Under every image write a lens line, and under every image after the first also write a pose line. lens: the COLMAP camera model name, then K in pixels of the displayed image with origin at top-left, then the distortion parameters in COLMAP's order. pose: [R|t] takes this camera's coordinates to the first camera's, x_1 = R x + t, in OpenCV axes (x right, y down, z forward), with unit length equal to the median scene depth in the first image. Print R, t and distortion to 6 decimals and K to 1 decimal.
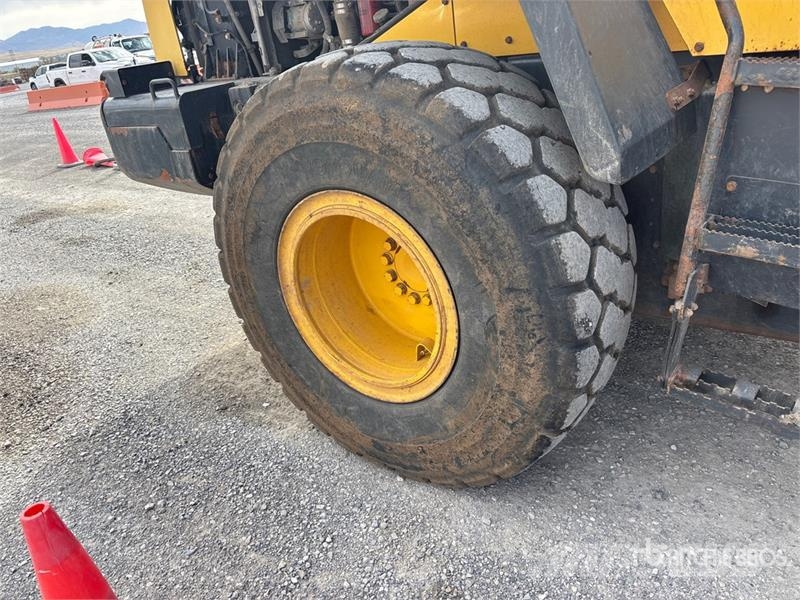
lens RADIAL K [[615.7, 0, 400.7], [0, 615.7, 301.2], [0, 0, 1]] dist [0.042574, -0.044212]
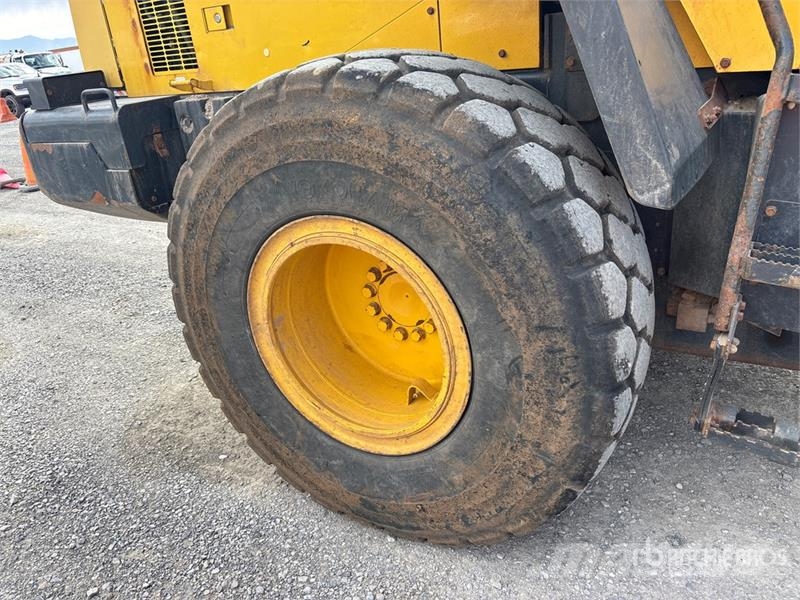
lens RADIAL K [[615.7, 0, 401.7], [0, 615.7, 302.2], [0, 0, 1]] dist [0.042574, -0.044212]
pose [[0.991868, -0.019764, 0.125726, -0.102144], [0.024083, 0.999168, -0.032925, -0.024904], [-0.124970, 0.035685, 0.991519, 0.119561]]
